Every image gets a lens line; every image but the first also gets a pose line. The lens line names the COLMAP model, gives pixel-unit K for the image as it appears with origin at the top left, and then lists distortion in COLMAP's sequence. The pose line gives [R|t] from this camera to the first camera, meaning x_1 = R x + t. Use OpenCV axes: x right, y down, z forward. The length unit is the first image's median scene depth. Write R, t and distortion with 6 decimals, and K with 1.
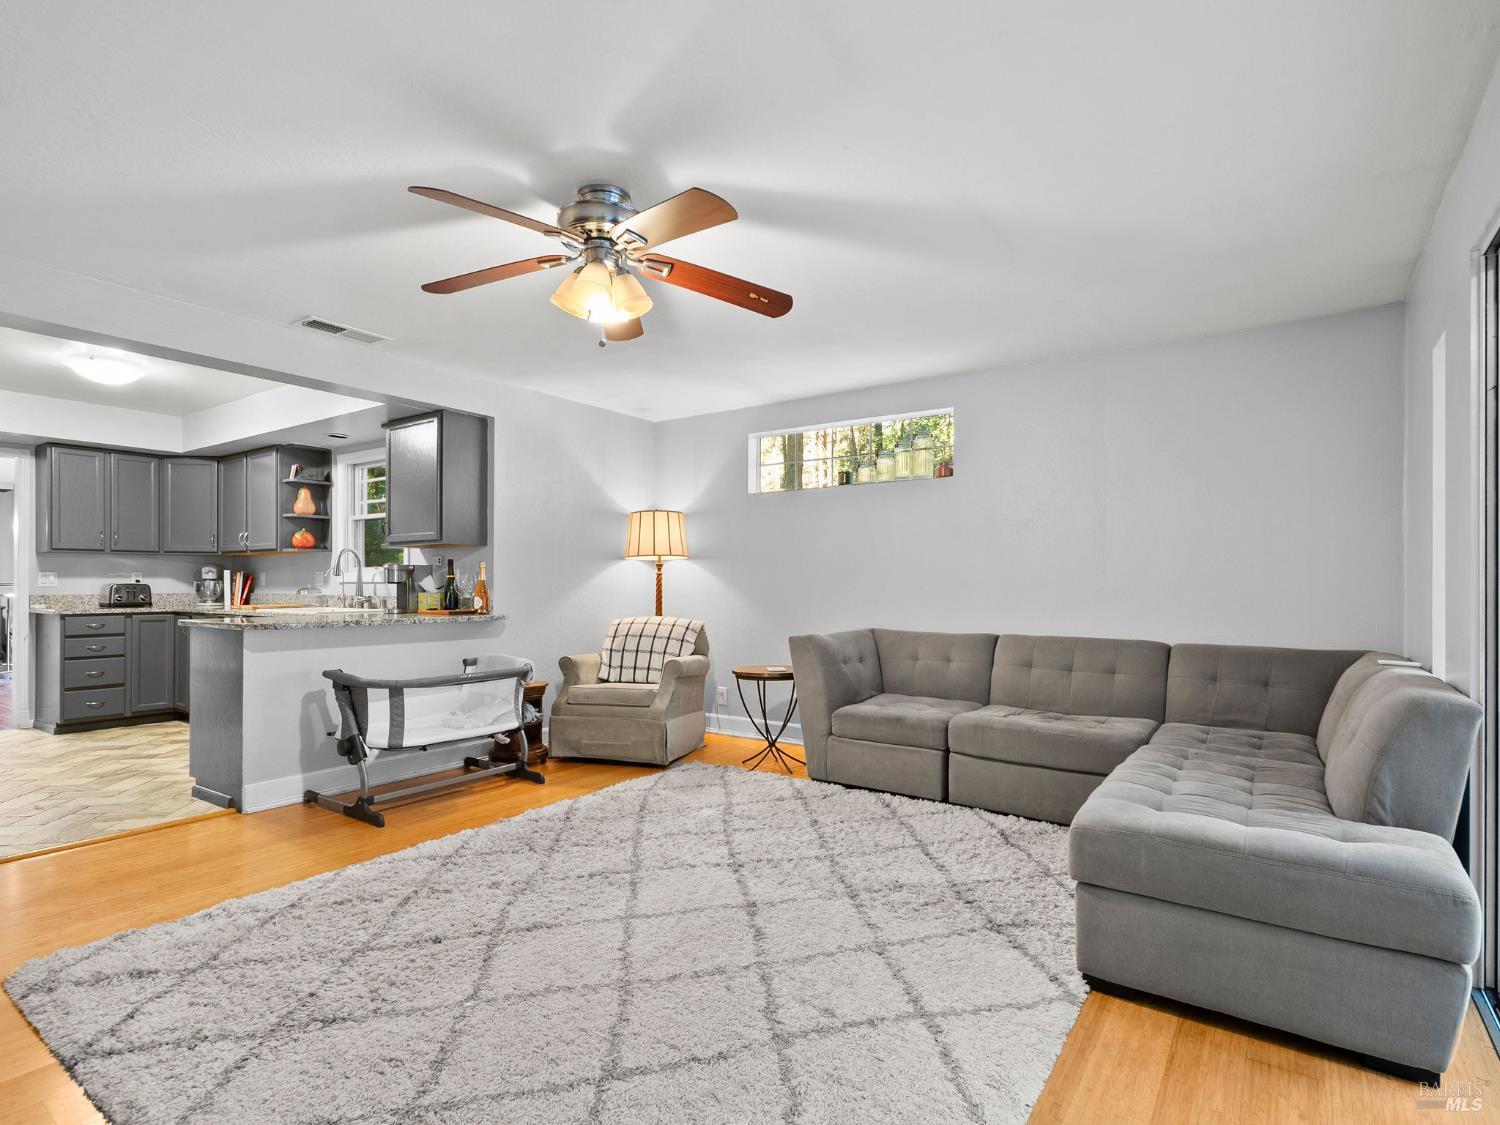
lens RADIAL K [[748.3, 0, 753.5], [0, 748.3, 582.4], [0, 0, 1]] dist [0.000048, -0.001072]
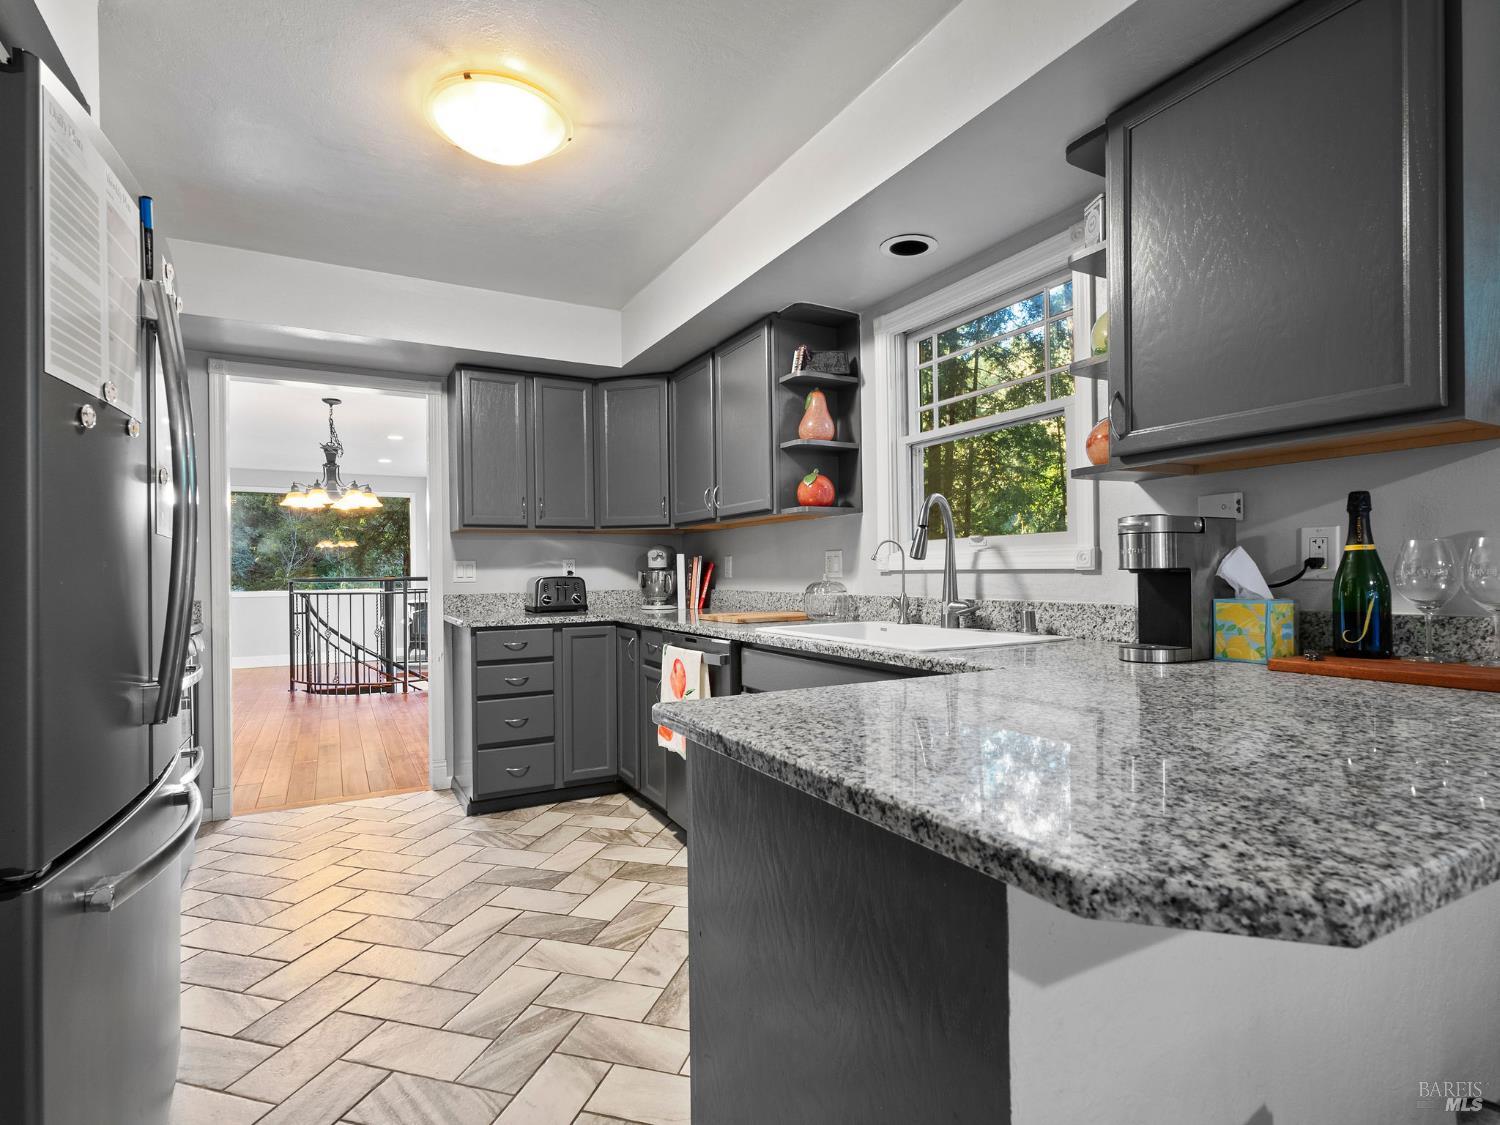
lens RADIAL K [[748.3, 0, 749.0], [0, 748.3, 565.5], [0, 0, 1]] dist [0.000048, -0.001072]
pose [[0.893361, -0.016896, -0.449022, -0.402467], [0.015962, 0.999855, -0.005866, -0.002056], [0.449056, -0.001927, 0.893502, 0.503138]]
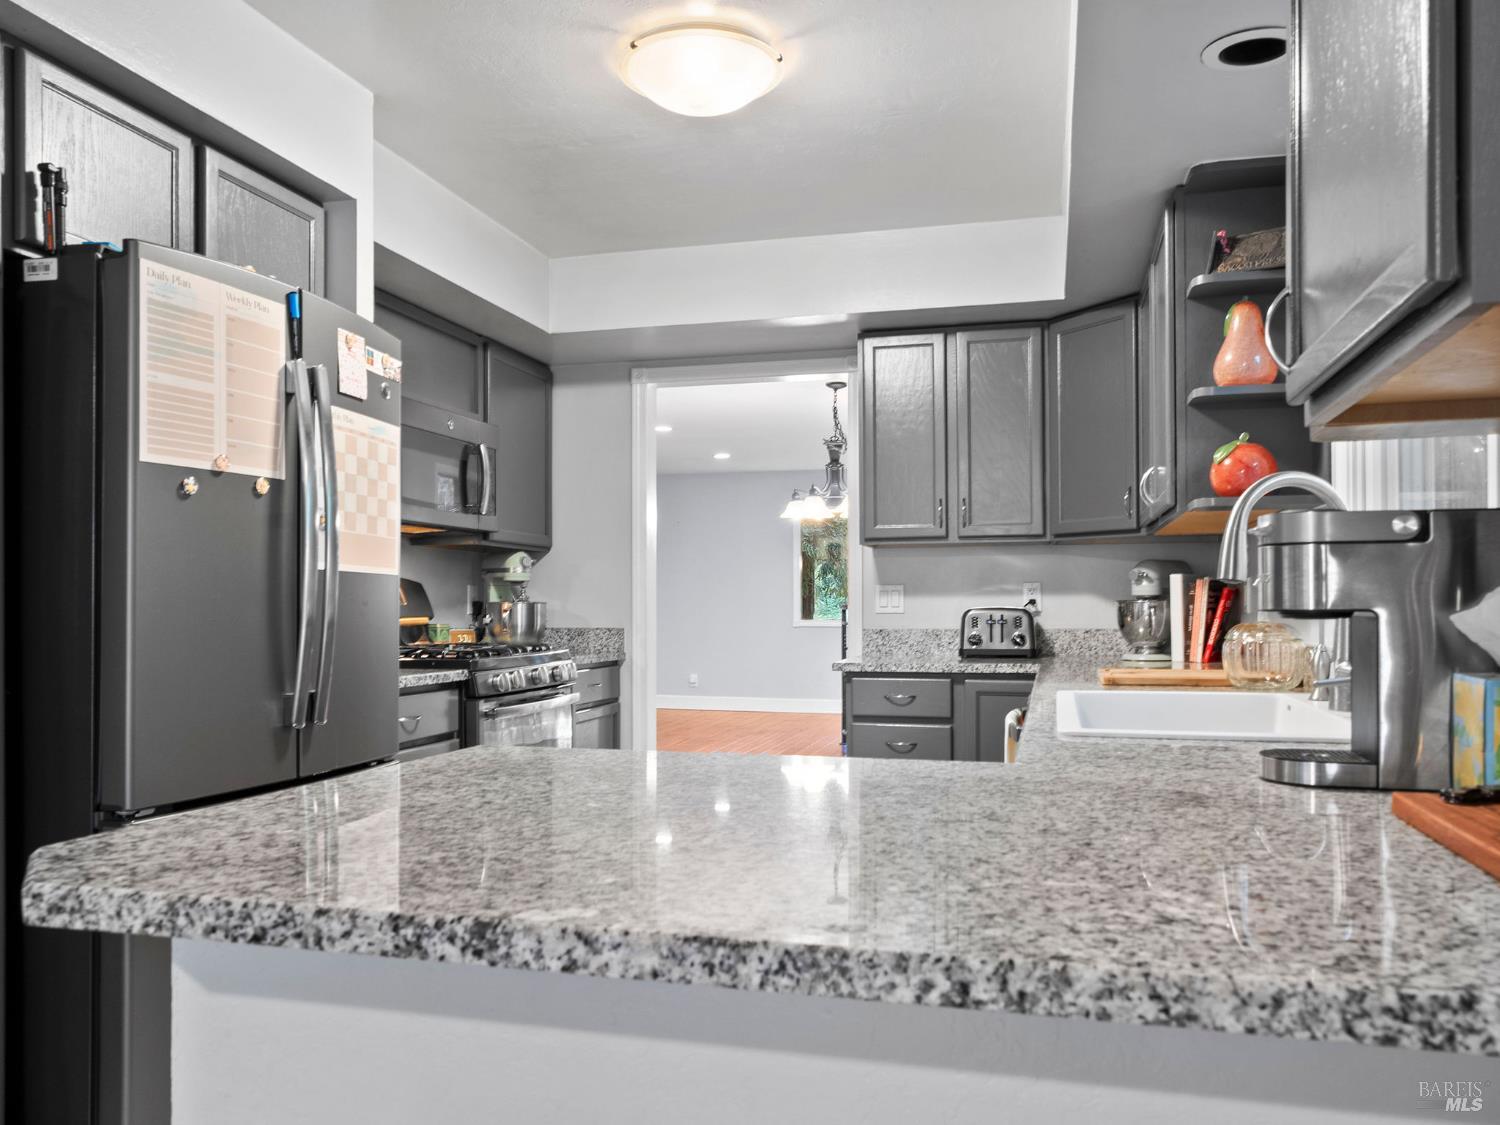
lens RADIAL K [[1163.7, 0, 747.3], [0, 1163.7, 575.3], [0, 0, 1]] dist [0.010958, 0.004237]
pose [[0.332313, -0.025010, -0.942837, -0.211913], [0.006124, 0.999684, -0.024360, -0.002169], [0.943149, 0.002321, 0.332361, 0.635413]]
